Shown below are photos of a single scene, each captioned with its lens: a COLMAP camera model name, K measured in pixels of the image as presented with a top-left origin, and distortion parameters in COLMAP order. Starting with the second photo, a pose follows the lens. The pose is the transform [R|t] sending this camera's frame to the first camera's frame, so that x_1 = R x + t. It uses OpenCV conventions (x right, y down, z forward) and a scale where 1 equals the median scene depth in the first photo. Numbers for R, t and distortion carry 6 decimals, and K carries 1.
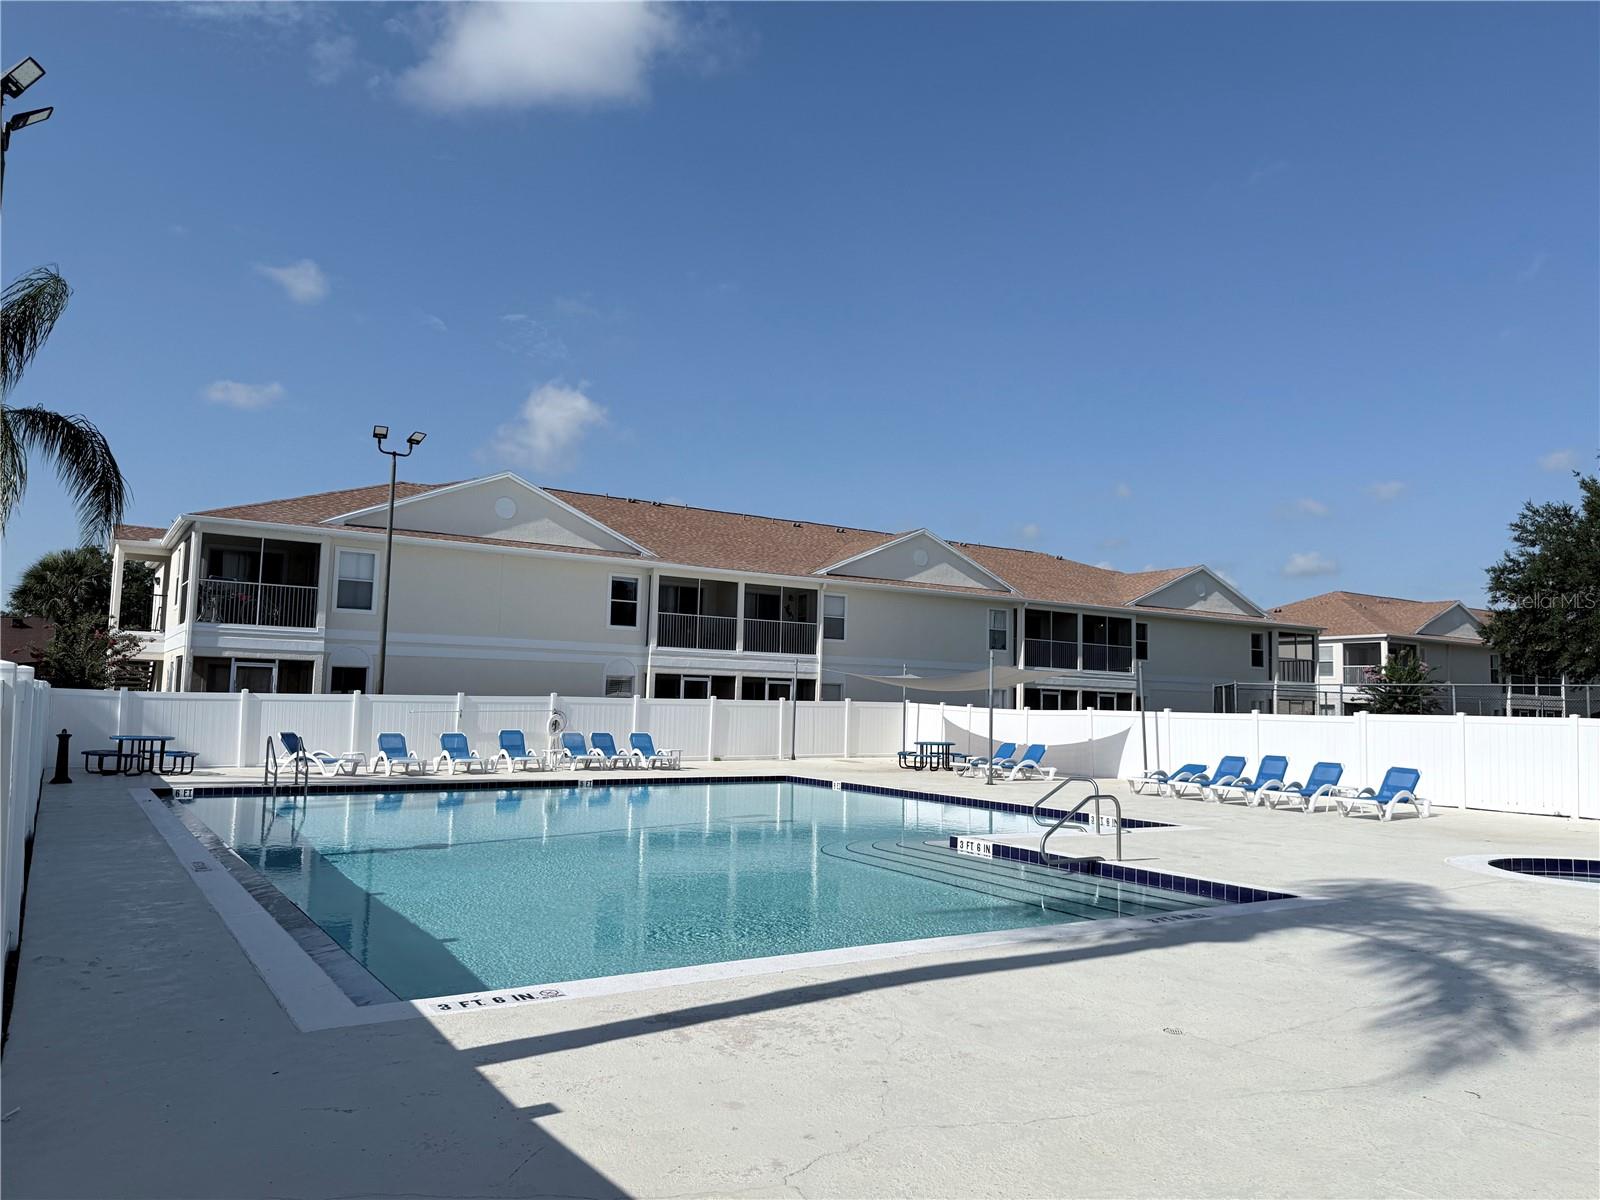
lens RADIAL K [[1135.7, 0, 817.9], [0, 1135.7, 595.5], [0, 0, 1]] dist [0.198229, -0.317355]
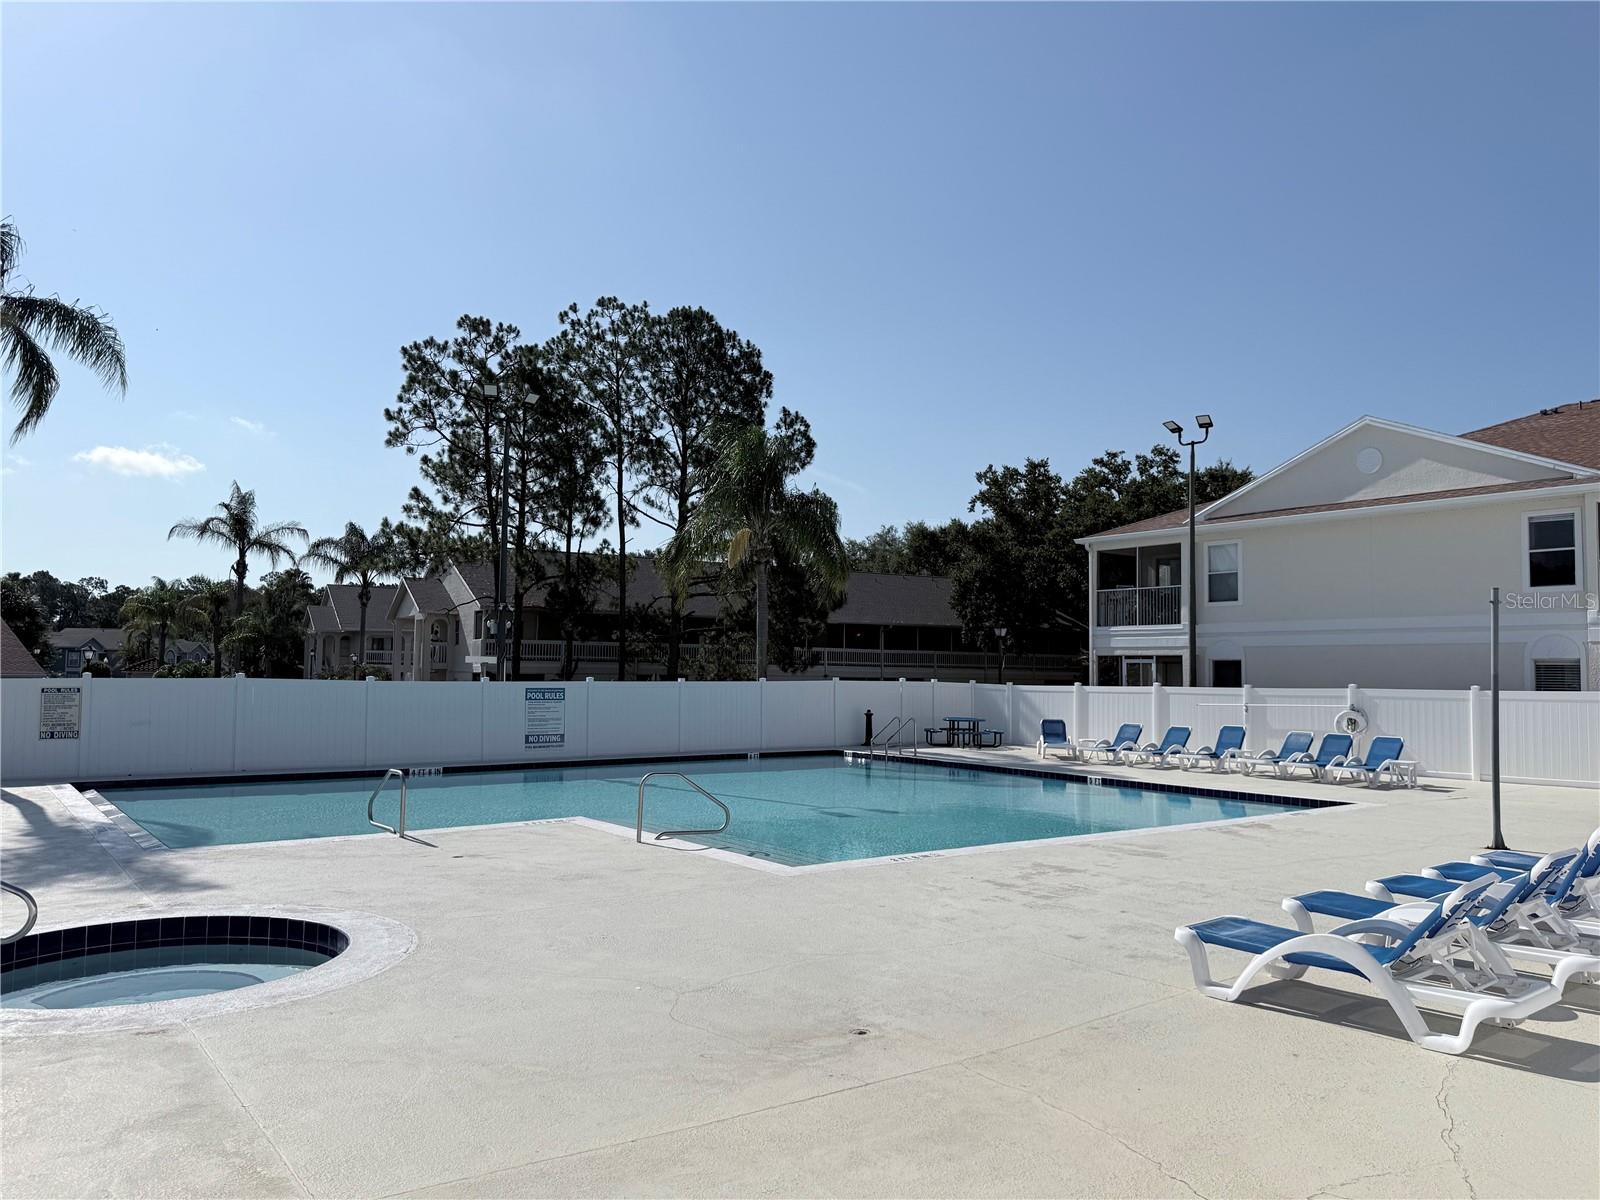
lens RADIAL K [[1120.6, 0, 798.1], [0, 1120.6, 616.0], [0, 0, 1]] dist [0.165667, -0.288247]
pose [[0.056679, -0.076978, -0.995420, 0.567957], [0.083566, 0.993890, -0.072101, 0.065555], [0.994889, -0.079097, 0.062766, 0.593703]]
